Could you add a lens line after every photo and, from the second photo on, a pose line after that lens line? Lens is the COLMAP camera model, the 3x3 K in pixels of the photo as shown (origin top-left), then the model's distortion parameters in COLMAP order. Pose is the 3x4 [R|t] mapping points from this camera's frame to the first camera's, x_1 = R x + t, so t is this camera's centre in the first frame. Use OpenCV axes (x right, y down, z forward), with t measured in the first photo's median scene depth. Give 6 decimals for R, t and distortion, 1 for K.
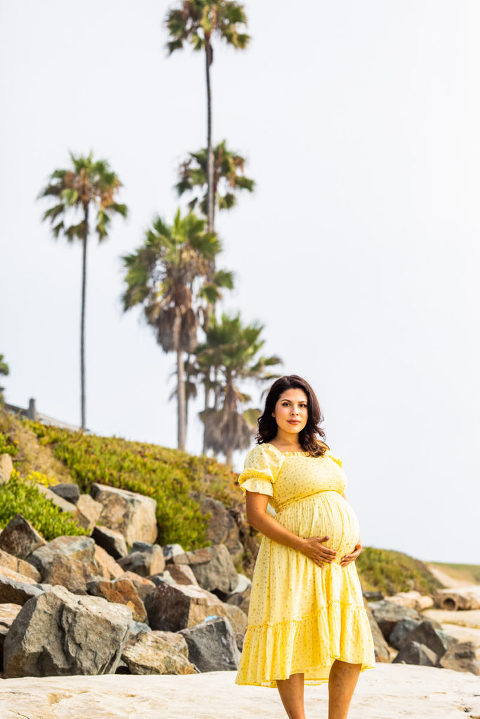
lens RADIAL K [[3440.1, 0, 240.0], [0, 3440.1, 359.5], [0, 0, 1]] dist [0.159726, 3.609381]
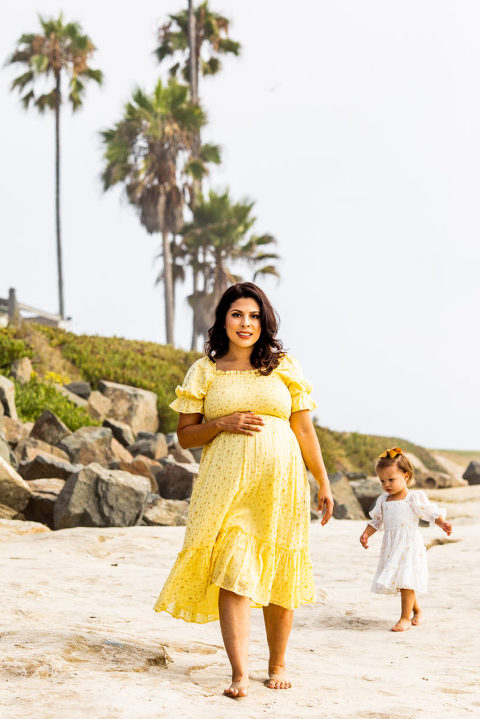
lens RADIAL K [[2723.1, 0, 240.0], [0, 2723.1, 359.5], [0, 0, 1]] dist [0.155227, 1.498233]
pose [[0.999615, -0.027482, 0.003805, -0.000954], [0.027363, 0.999222, 0.028405, 0.011767], [-0.004583, -0.028290, 0.999589, 0.258569]]
